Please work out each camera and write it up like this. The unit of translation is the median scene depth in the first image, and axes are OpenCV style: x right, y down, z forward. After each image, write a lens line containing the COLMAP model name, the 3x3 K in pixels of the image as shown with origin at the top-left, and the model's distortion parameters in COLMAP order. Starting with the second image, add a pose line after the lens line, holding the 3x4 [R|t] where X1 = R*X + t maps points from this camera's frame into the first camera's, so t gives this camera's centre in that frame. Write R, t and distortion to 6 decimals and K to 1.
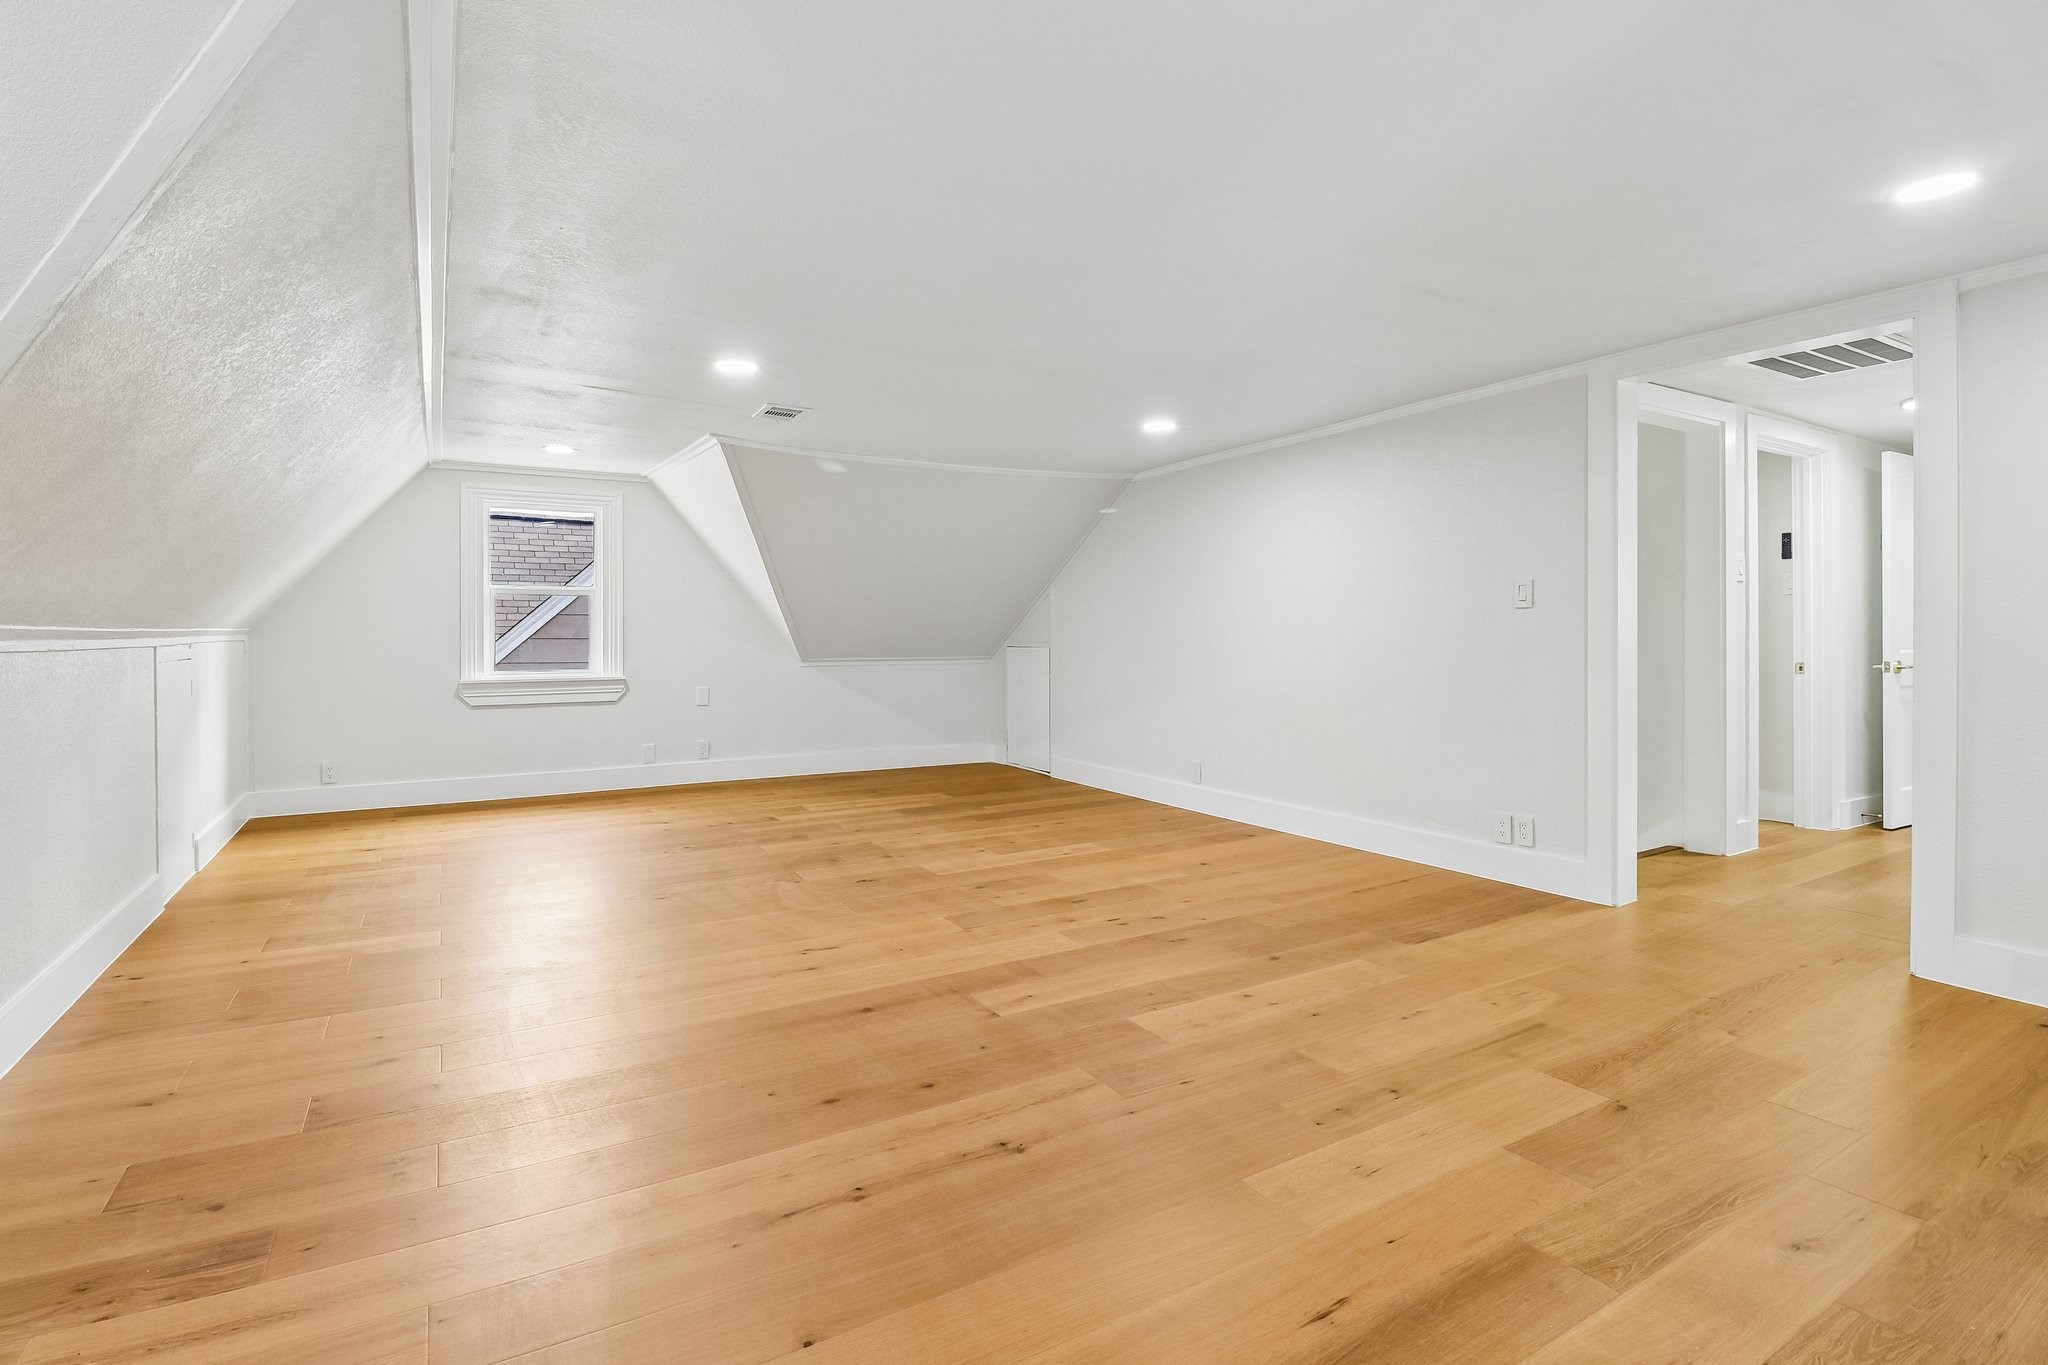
lens RADIAL K [[961.7, 0, 1011.9], [0, 961.7, 668.6], [0, 0, 1]] dist [0.001456, -0.010303]
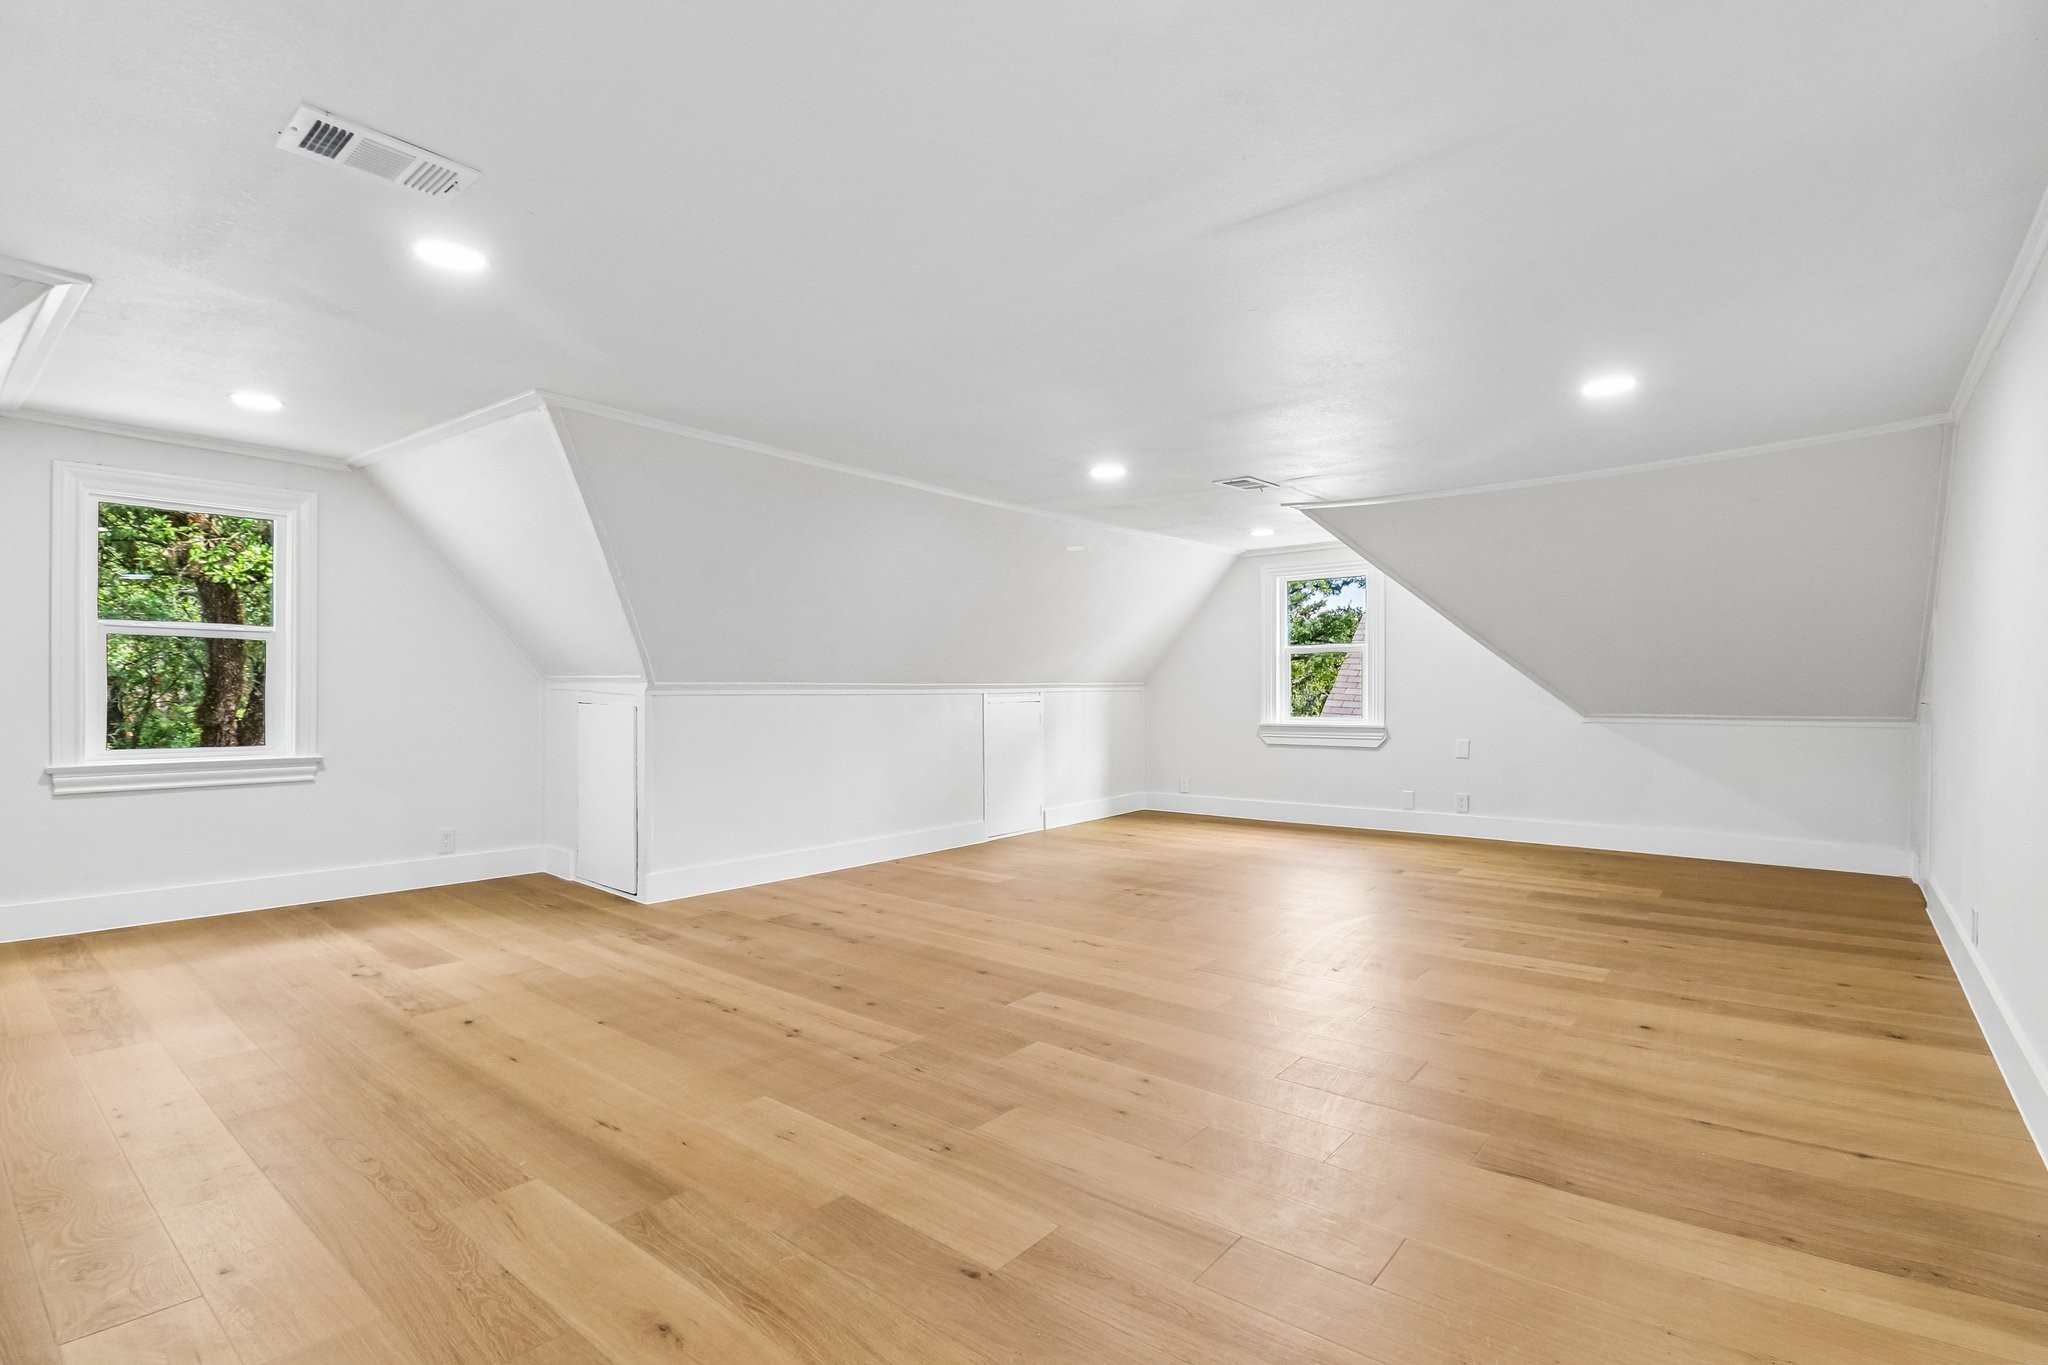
lens RADIAL K [[958.3, 0, 1029.4], [0, 958.3, 692.0], [0, 0, 1]] dist [-0.001052, -0.011377]
pose [[0.351828, 0.001430, -0.936064, 1.124869], [-0.029511, 0.999519, -0.009565, -0.017495], [0.935599, 0.030989, 0.351701, 0.601943]]
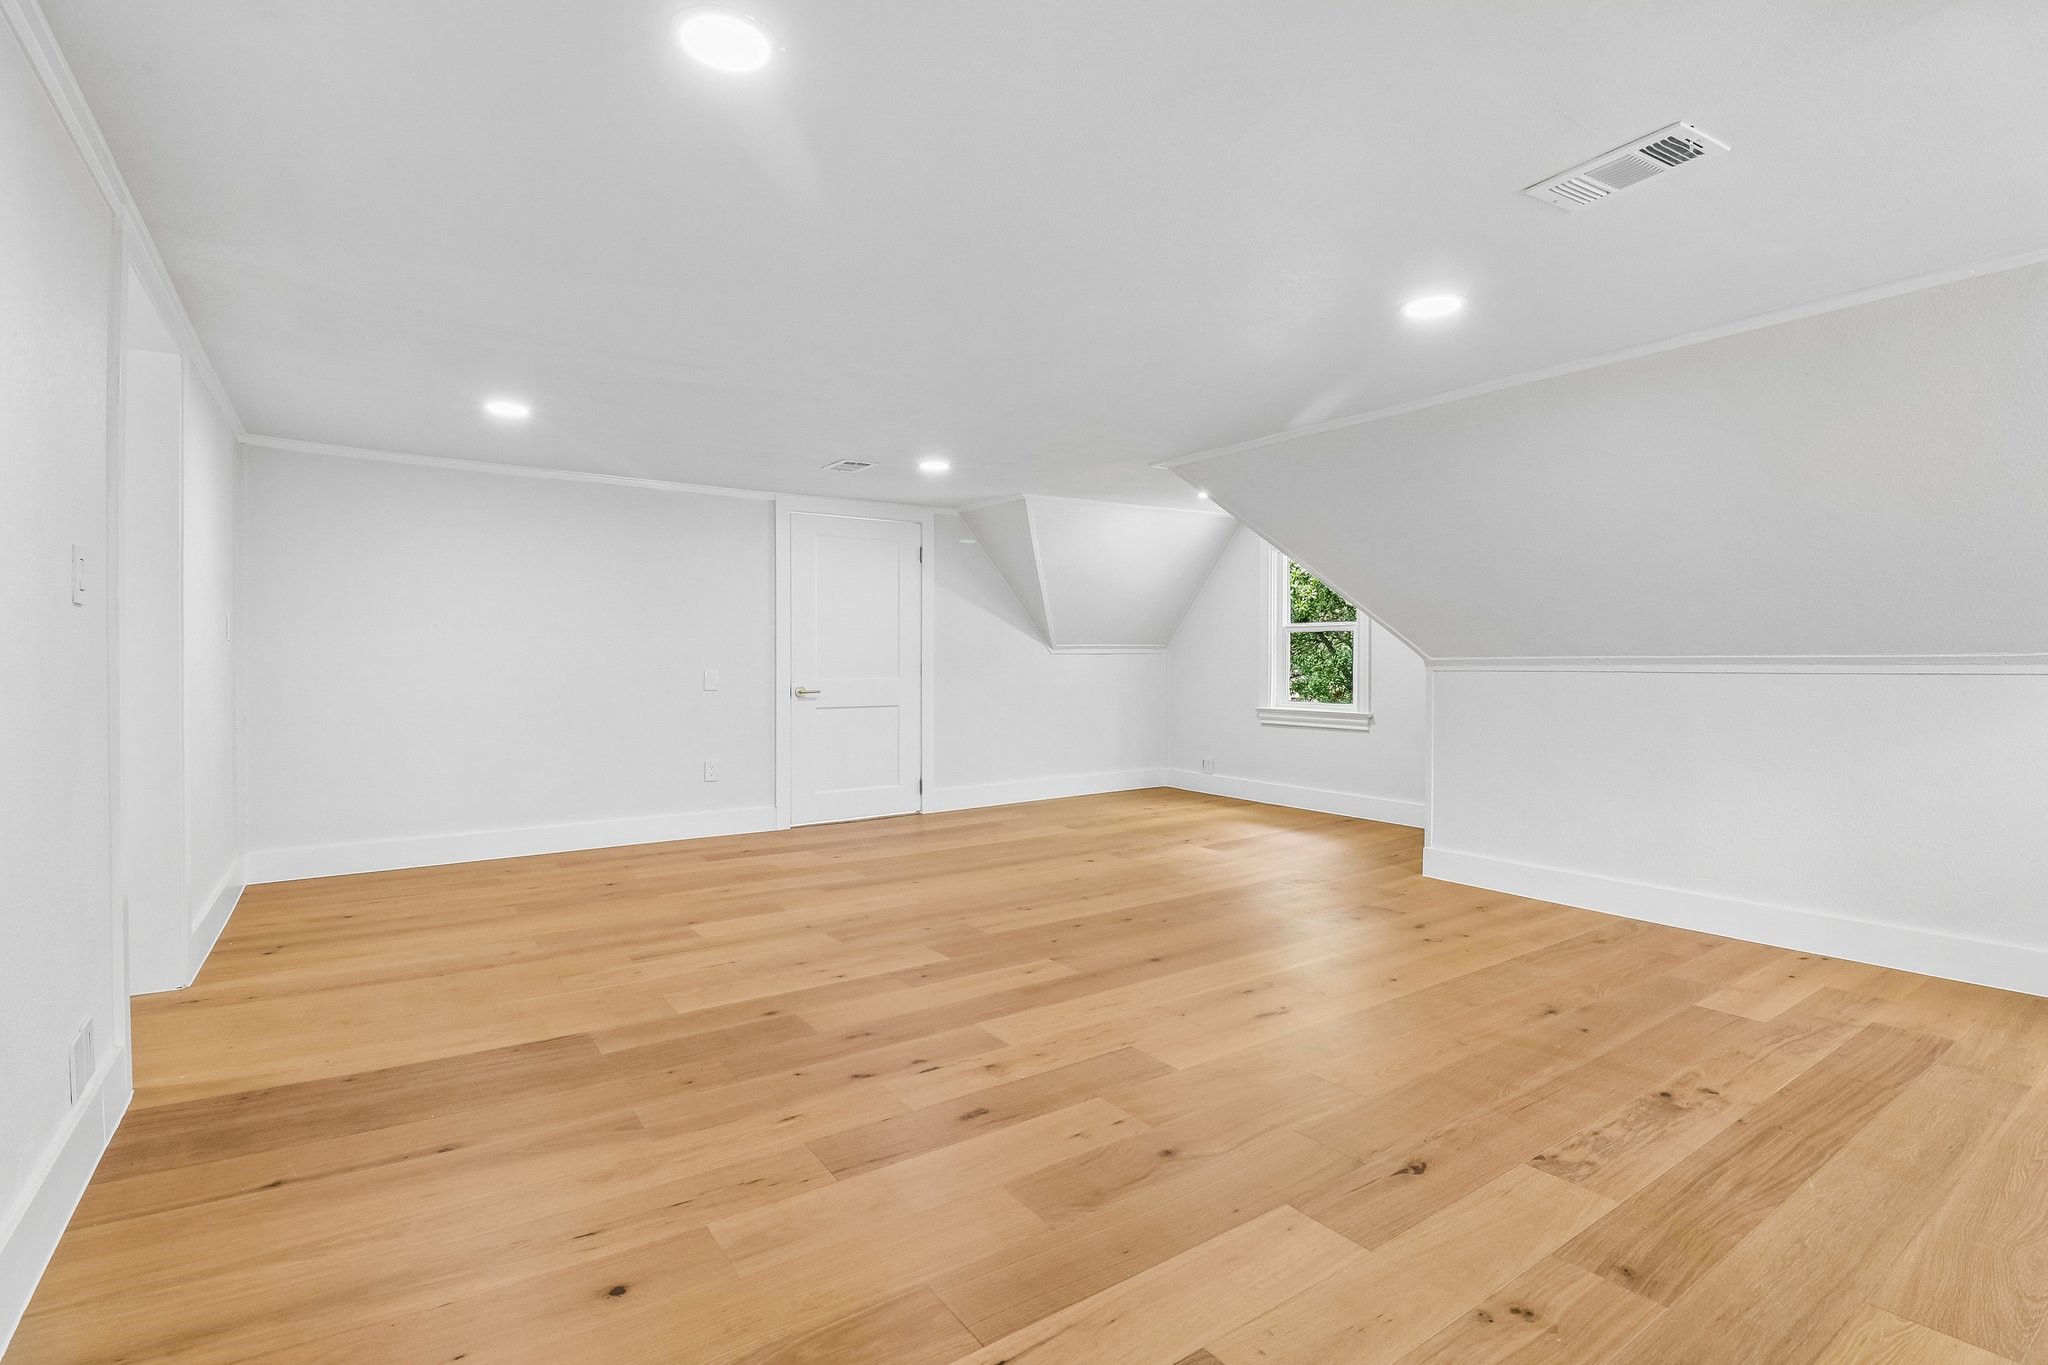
lens RADIAL K [[961.7, 0, 1011.9], [0, 961.7, 668.6], [0, 0, 1]] dist [0.001456, -0.010303]
pose [[-0.997326, -0.000034, -0.073077, 0.132266], [-0.002621, 0.999373, 0.035296, -0.071409], [0.073030, 0.035393, -0.996702, 2.284038]]
